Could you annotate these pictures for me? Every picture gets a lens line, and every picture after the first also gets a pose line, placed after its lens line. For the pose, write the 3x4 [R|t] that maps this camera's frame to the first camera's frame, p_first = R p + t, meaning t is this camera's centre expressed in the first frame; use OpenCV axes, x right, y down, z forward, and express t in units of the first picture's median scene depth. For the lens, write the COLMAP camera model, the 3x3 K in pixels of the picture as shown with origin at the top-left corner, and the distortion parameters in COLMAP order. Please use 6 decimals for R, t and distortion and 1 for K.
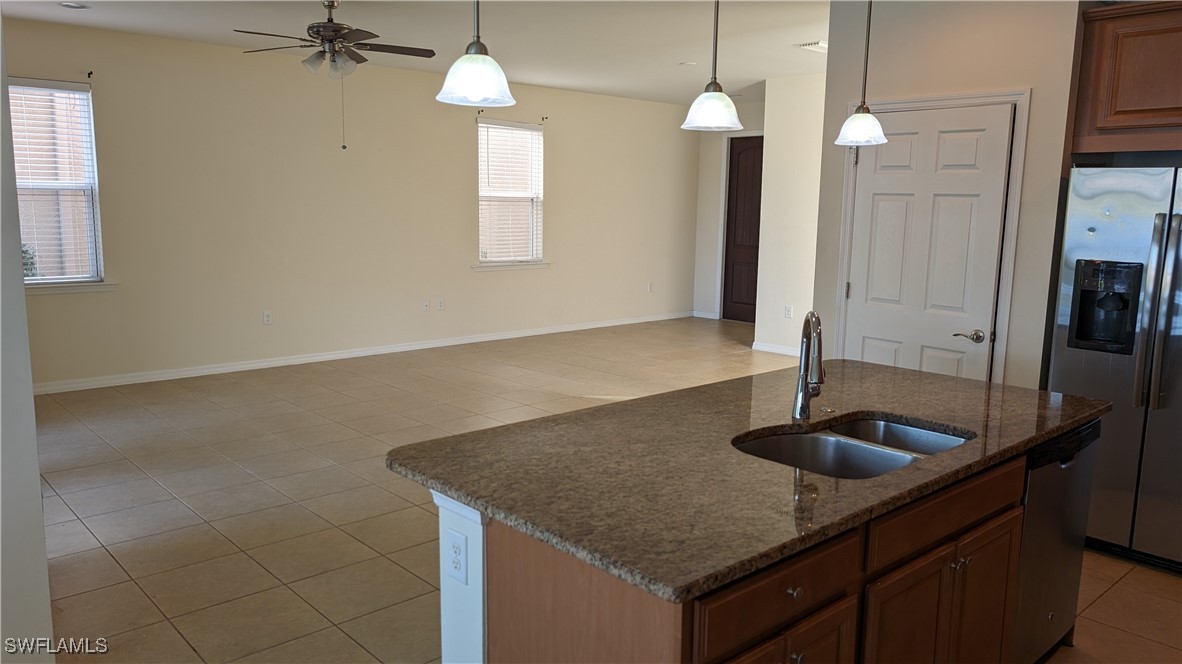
lens RADIAL K [[868.4, 0, 606.4], [0, 868.4, 332.2], [0, 0, 1]] dist [0.026375, -0.006743]
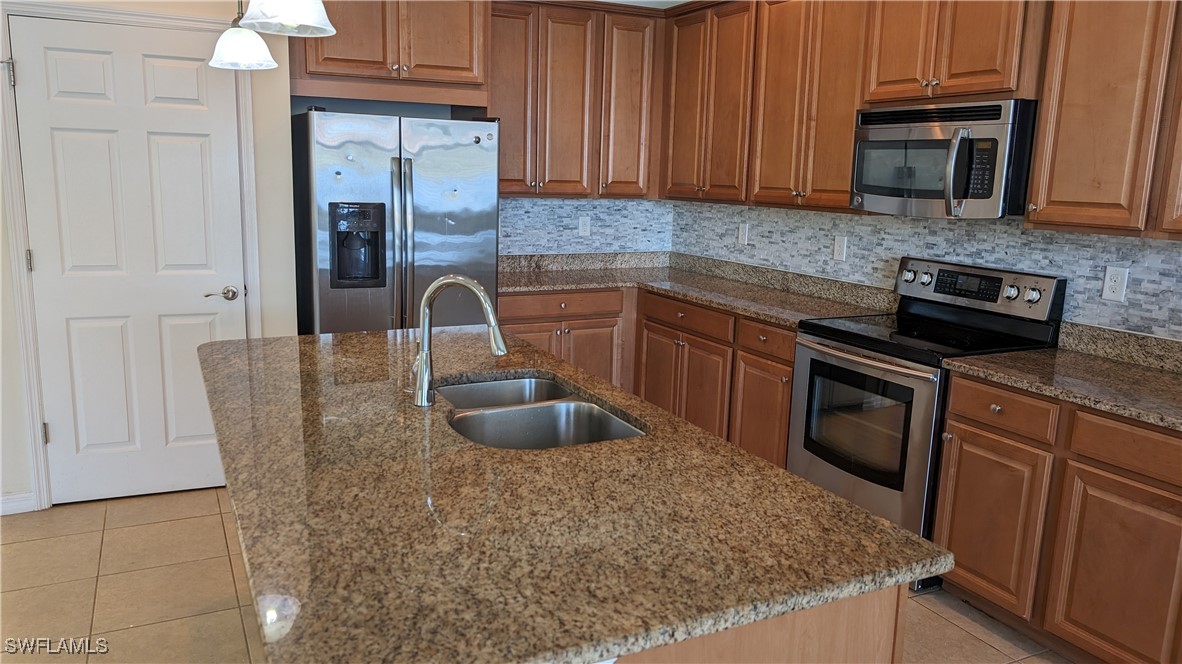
lens RADIAL K [[839.7, 0, 586.3], [0, 839.7, 348.9], [0, 0, 1]] dist [0.003629, -0.000803]
pose [[0.282324, -0.210046, 0.936041, -0.543644], [0.123379, 0.975582, 0.181706, -0.093190], [-0.951352, 0.064188, 0.301346, 0.688002]]
